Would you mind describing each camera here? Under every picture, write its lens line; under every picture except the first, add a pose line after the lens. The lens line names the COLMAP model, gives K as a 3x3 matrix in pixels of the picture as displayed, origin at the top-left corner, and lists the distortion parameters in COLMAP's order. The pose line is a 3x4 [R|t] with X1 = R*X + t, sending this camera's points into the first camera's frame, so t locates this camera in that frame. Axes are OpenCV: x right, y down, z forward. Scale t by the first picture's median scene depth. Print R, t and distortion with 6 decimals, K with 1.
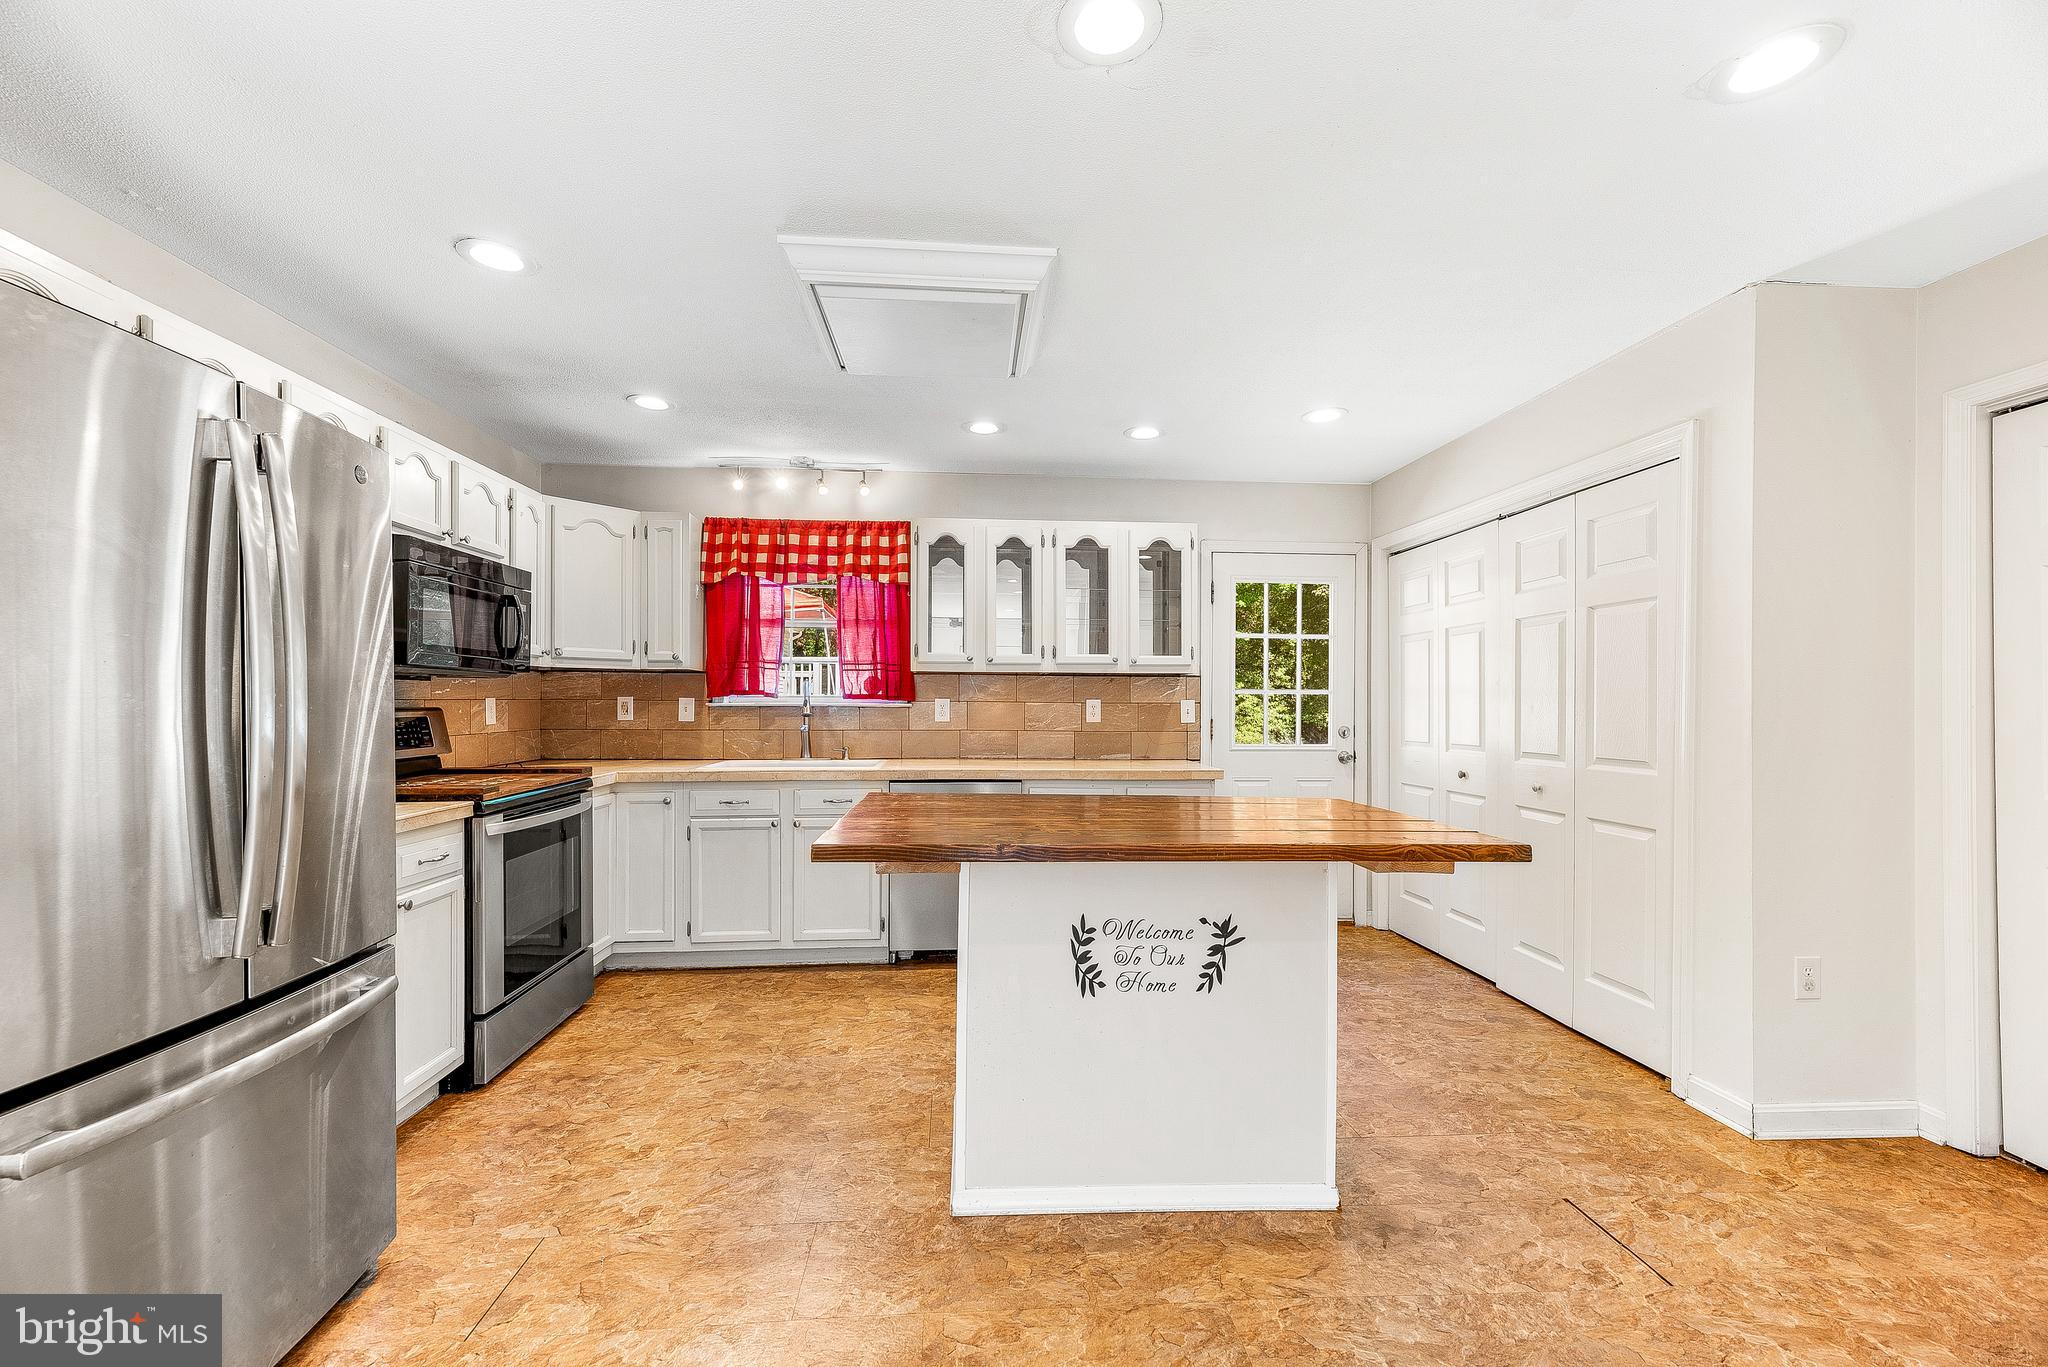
lens RADIAL K [[826.3, 0, 1011.6], [0, 826.3, 702.8], [0, 0, 1]] dist [0.011182, -0.000572]
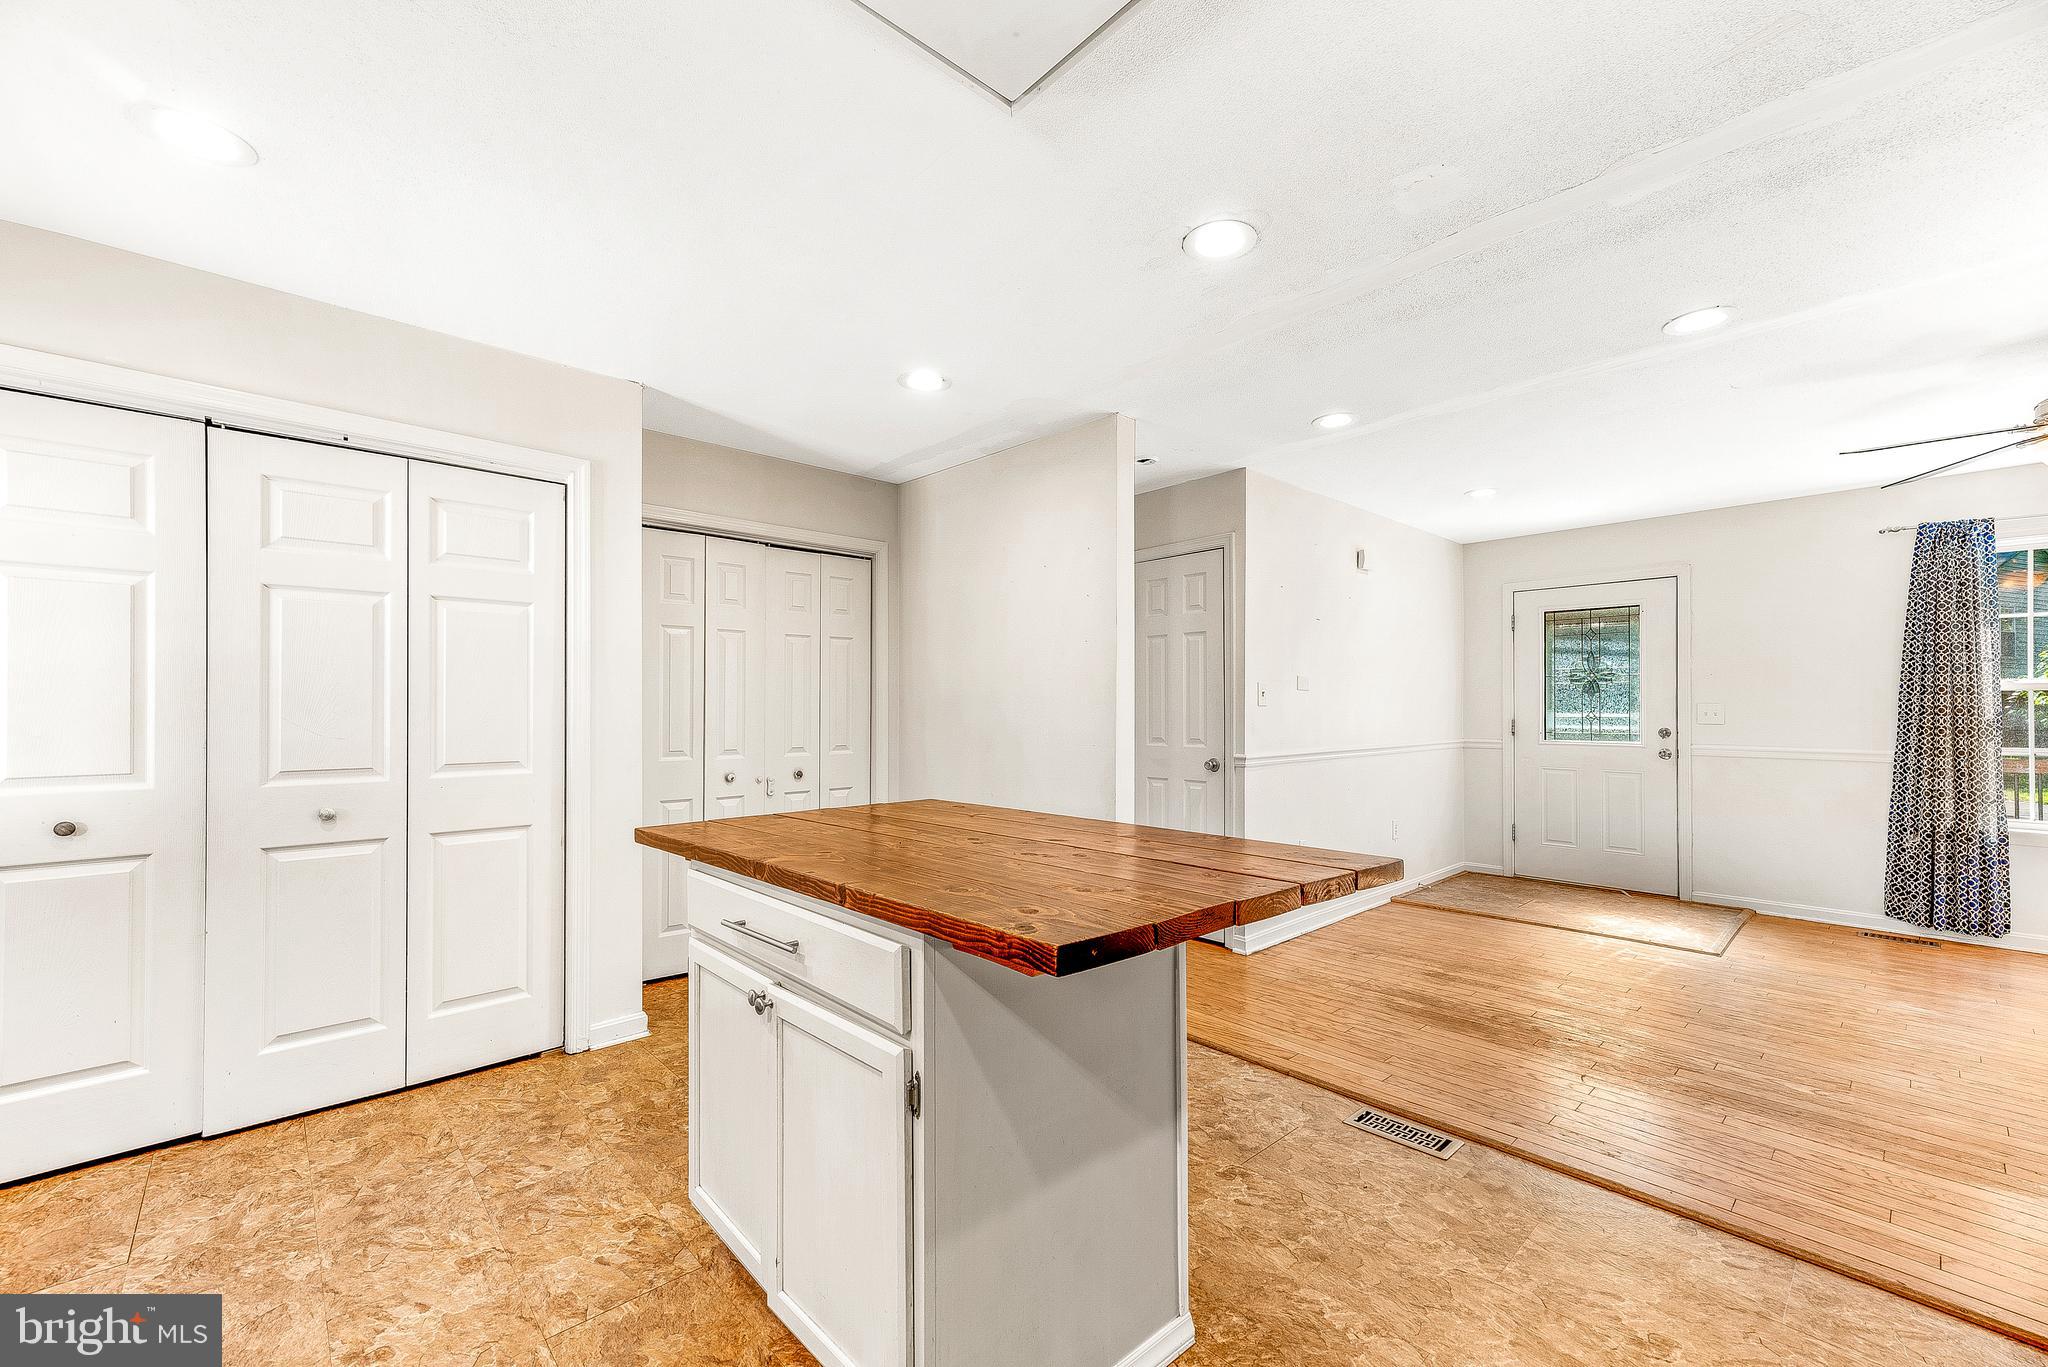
lens RADIAL K [[826.3, 0, 1016.3], [0, 826.3, 699.0], [0, 0, 1]] dist [0.011182, -0.000572]
pose [[-0.622195, 0.004807, 0.782848, -0.312038], [-0.004195, 0.999946, -0.009474, 0.000261], [-0.782851, -0.009179, -0.622141, 0.852502]]
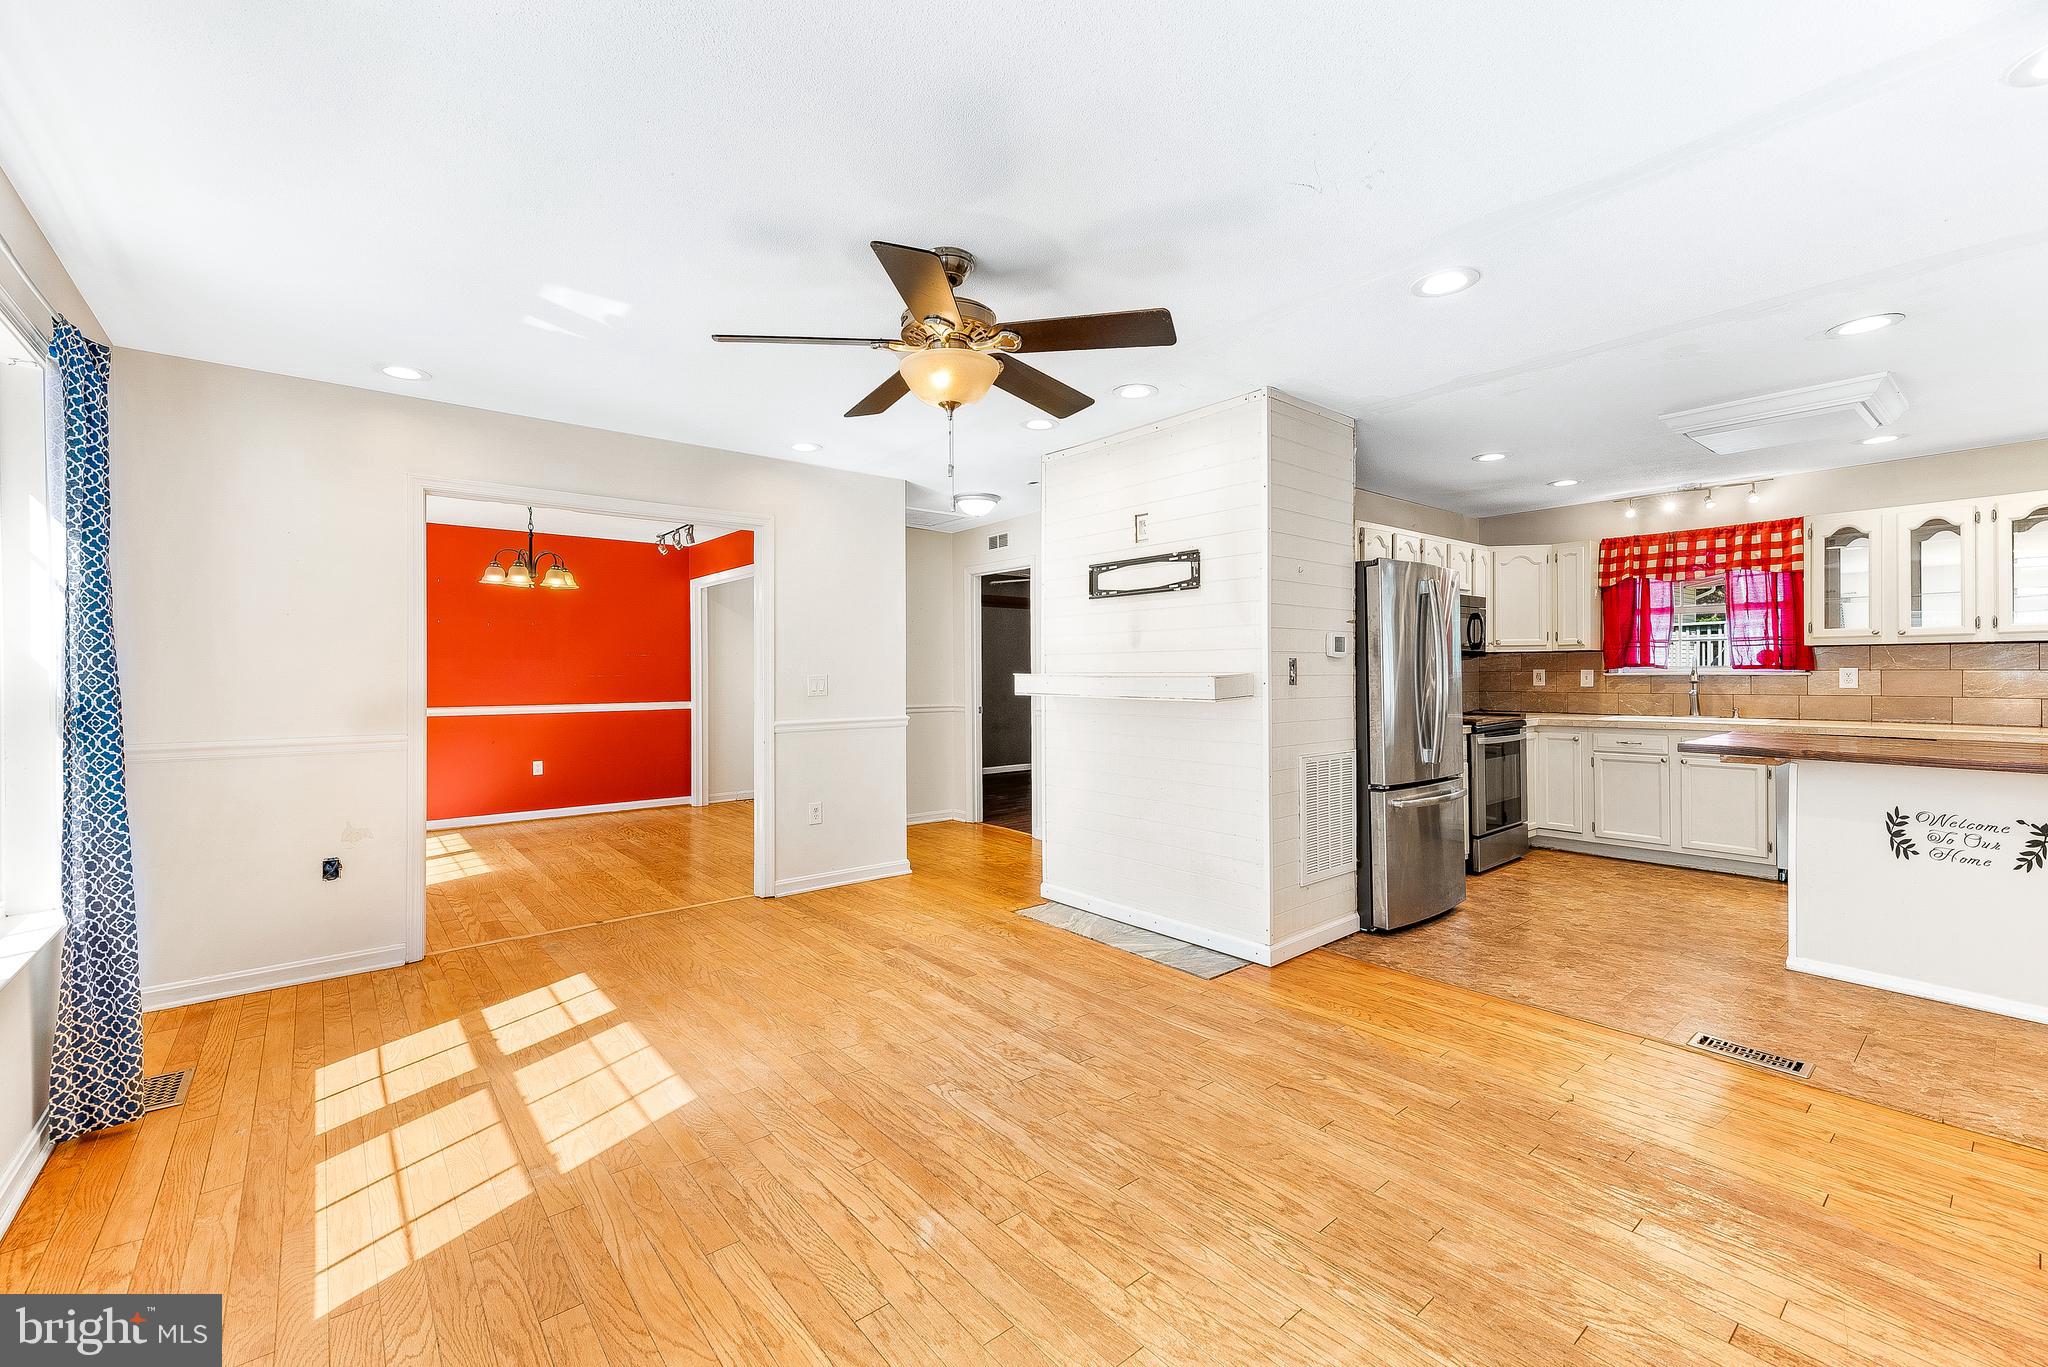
lens RADIAL K [[826.3, 0, 1008.5], [0, 826.3, 677.8], [0, 0, 1]] dist [0.011182, -0.000572]
pose [[0.574805, -0.003665, -0.818282, 0.221323], [0.009983, 0.999947, 0.002534, -0.006196], [0.818230, -0.009625, 0.574811, -0.691784]]
